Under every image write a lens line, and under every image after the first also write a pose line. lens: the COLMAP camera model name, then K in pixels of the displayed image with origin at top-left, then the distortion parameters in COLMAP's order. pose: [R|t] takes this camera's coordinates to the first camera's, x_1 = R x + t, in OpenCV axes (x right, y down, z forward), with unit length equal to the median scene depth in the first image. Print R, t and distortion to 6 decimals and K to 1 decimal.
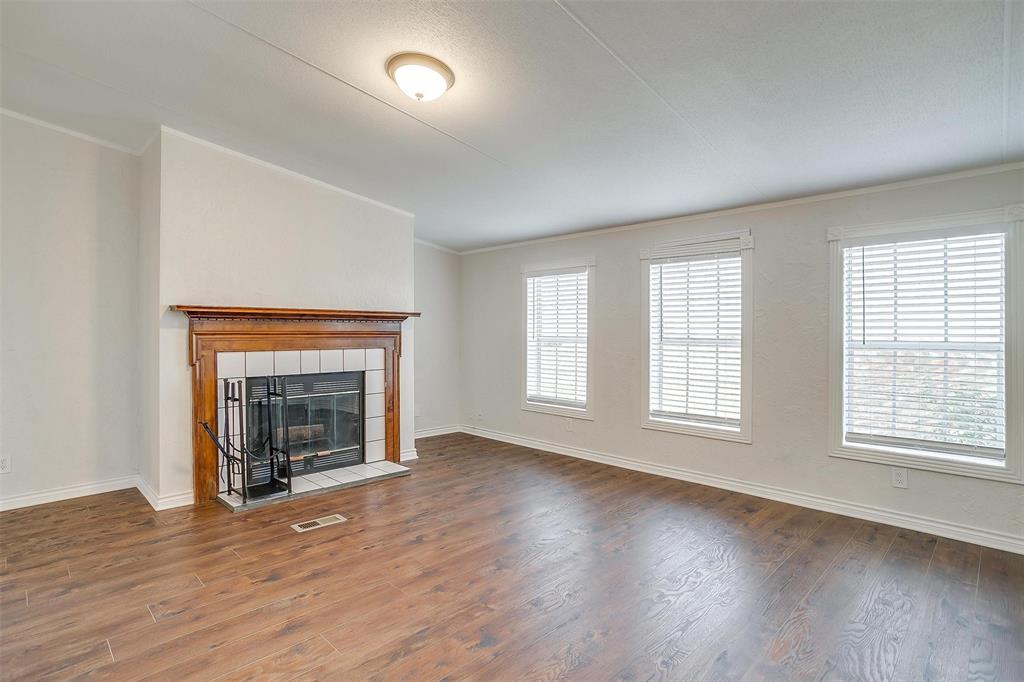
lens RADIAL K [[504.0, 0, 507.0], [0, 504.0, 335.6], [0, 0, 1]] dist [-0.051889, 0.030808]
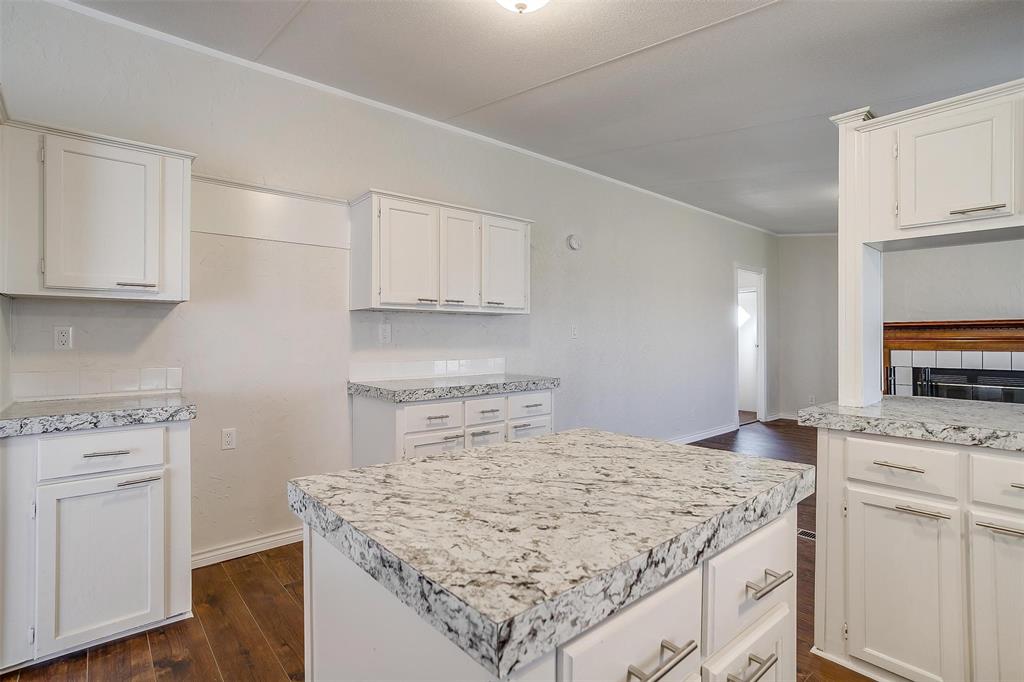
lens RADIAL K [[504.0, 0, 507.0], [0, 504.0, 335.6], [0, 0, 1]] dist [-0.051889, 0.030808]
pose [[-0.079840, -0.006495, -0.996787, 1.130134], [-0.004297, 0.999972, -0.006171, 0.001492], [0.996798, 0.003790, -0.079865, -0.134487]]
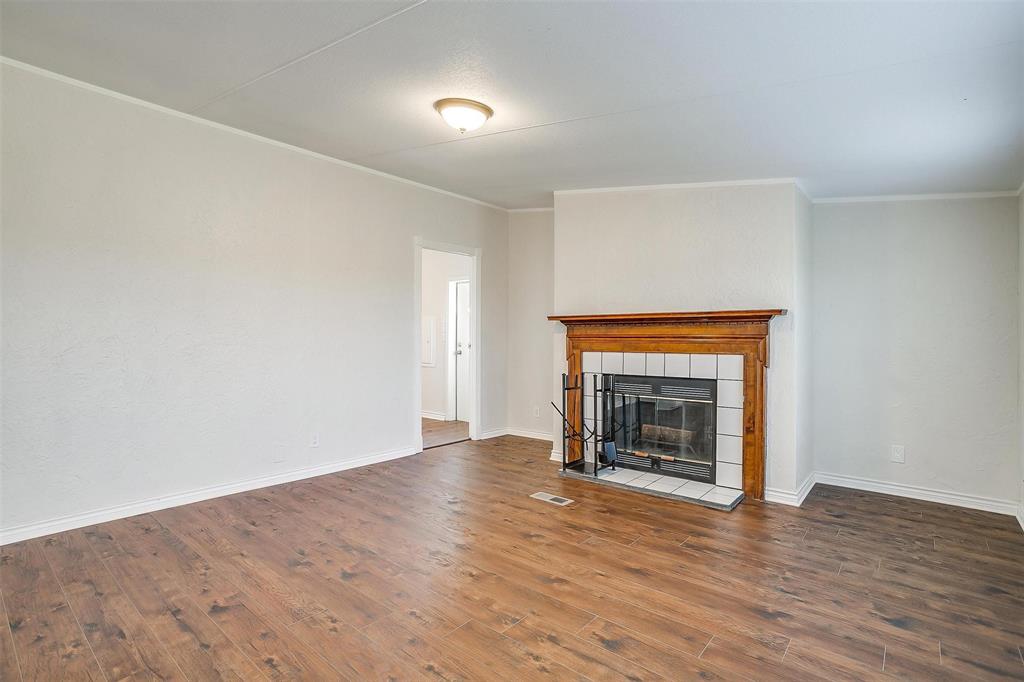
lens RADIAL K [[499.4, 0, 509.5], [0, 499.4, 331.1], [0, 0, 1]] dist [-0.052827, 0.031509]
pose [[0.088392, -0.013704, -0.995991, 0.674033], [-0.008689, 0.999857, -0.014528, 0.001639], [0.996048, 0.009938, 0.088260, 0.689690]]
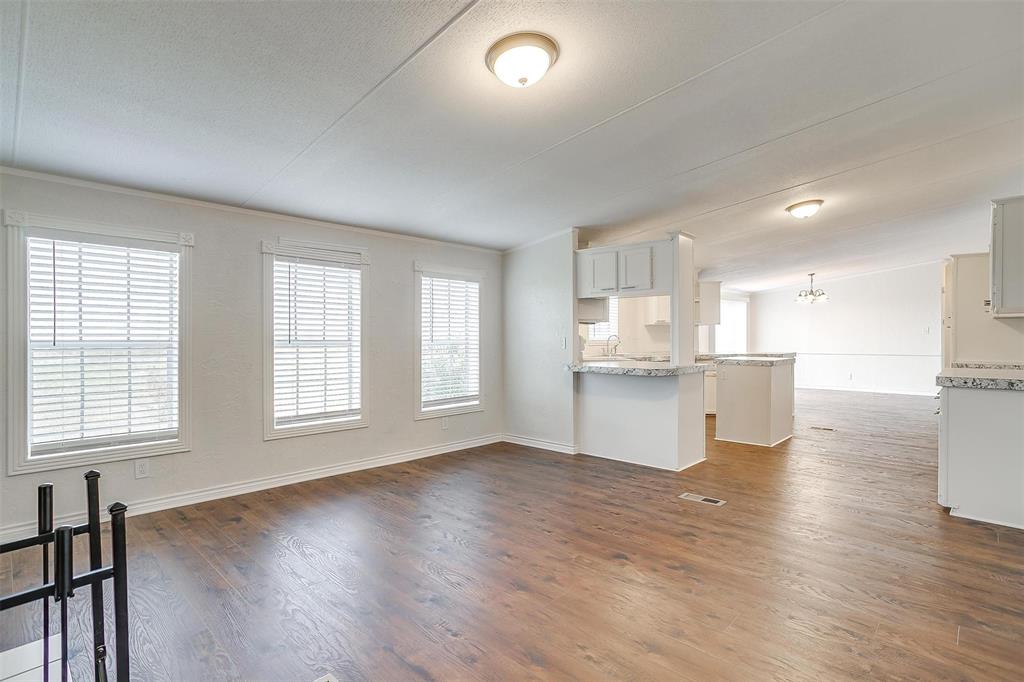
lens RADIAL K [[504.5, 0, 504.3], [0, 504.5, 338.1], [0, 0, 1]] dist [-0.069194, 0.042056]
pose [[-0.010536, -0.009928, 0.999895, -0.762860], [0.003173, 0.999945, 0.009961, -0.008614], [-0.999939, 0.003278, -0.010504, 0.714425]]
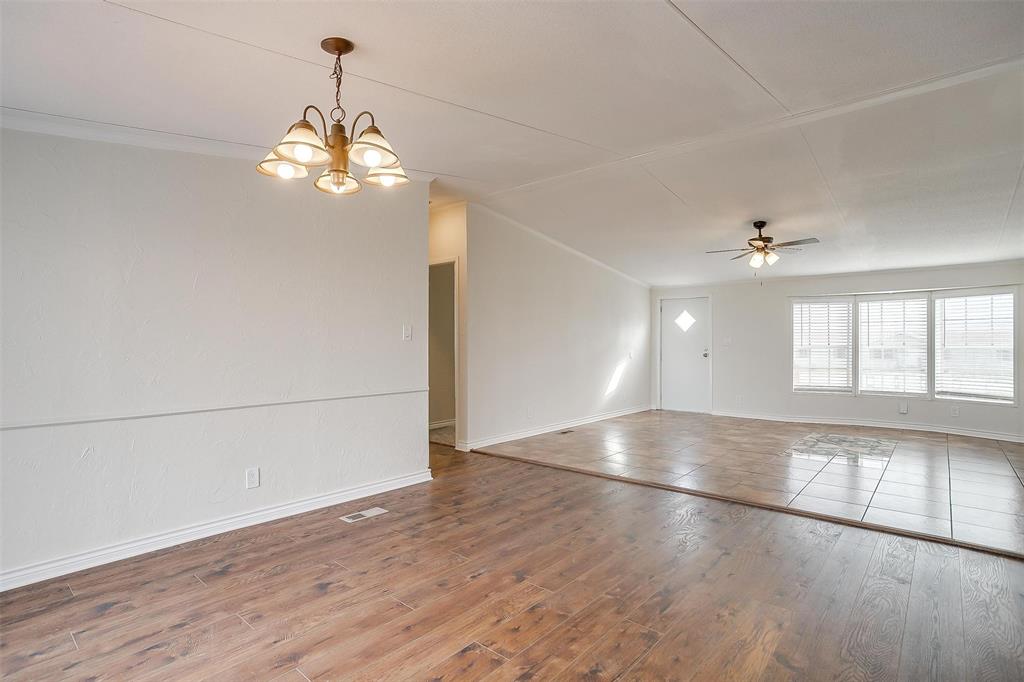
lens RADIAL K [[509.6, 0, 506.9], [0, 509.6, 339.2], [0, 0, 1]] dist [-0.068185, 0.043011]
pose [[-0.998000, -0.005002, -0.063013, 1.732244], [-0.004518, 0.999959, -0.007823, 0.007240], [0.063050, -0.007523, -0.997982, -0.417056]]
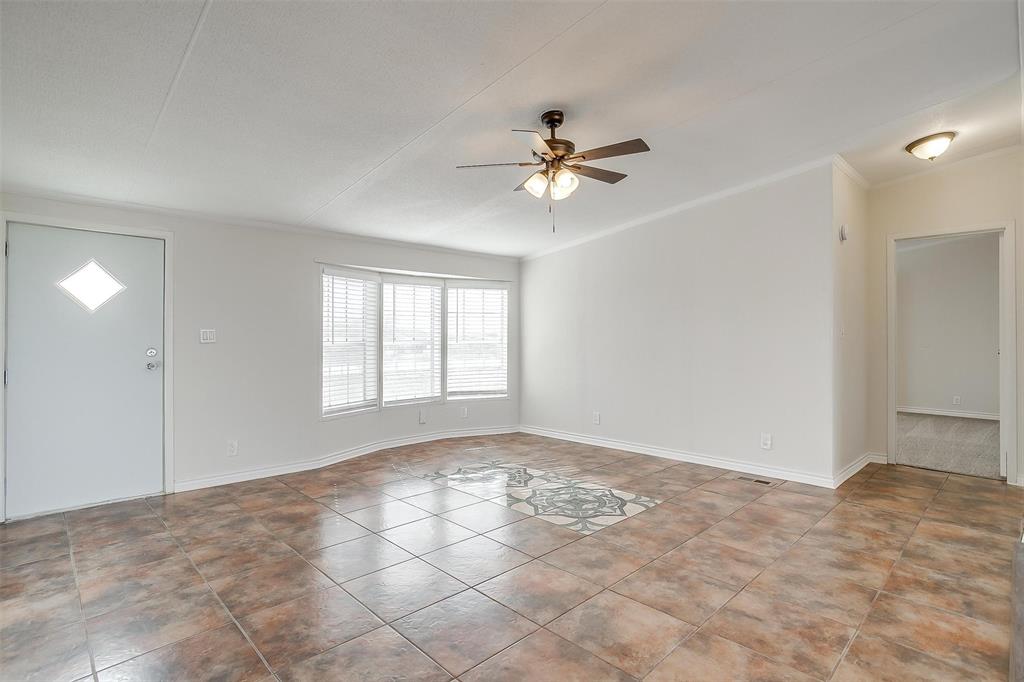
lens RADIAL K [[504.5, 0, 504.3], [0, 504.5, 338.1], [0, 0, 1]] dist [-0.069194, 0.042056]
pose [[-0.026103, -0.001880, -0.999657, 1.678579], [0.002227, 0.999996, -0.001939, 0.004283], [0.999657, -0.002277, -0.026098, -1.935687]]
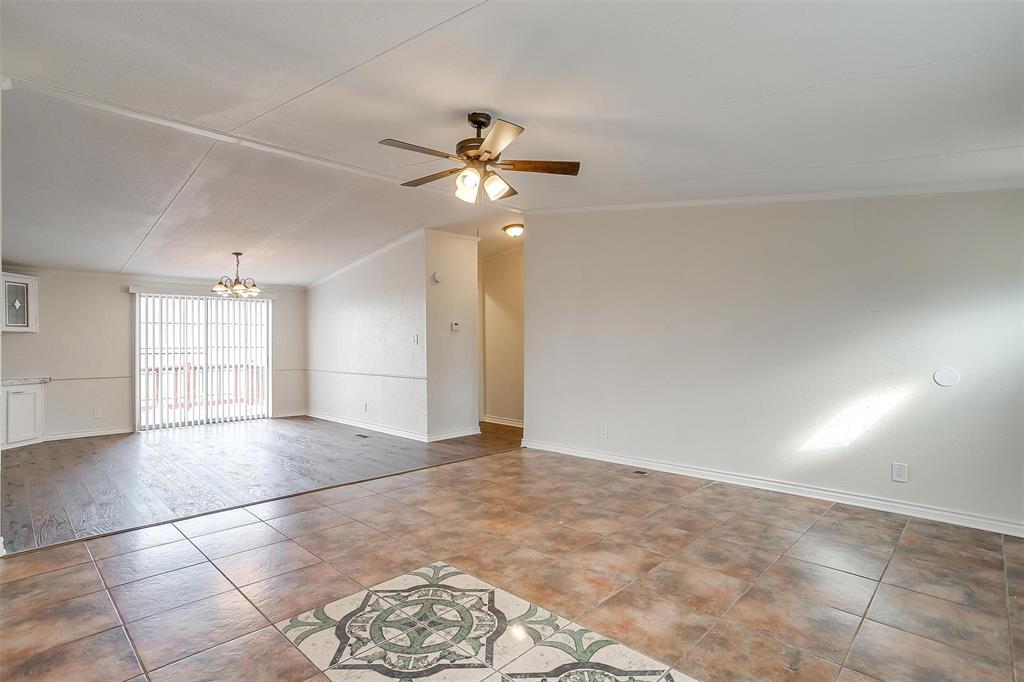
lens RADIAL K [[513.3, 0, 507.0], [0, 513.3, 339.7], [0, 0, 1]] dist [-0.057417, 0.031970]
pose [[-0.010712, 0.005681, 0.999926, 0.069854], [-0.000008, 0.999984, -0.005682, -0.004225], [-0.999943, -0.000069, -0.010712, -1.913820]]
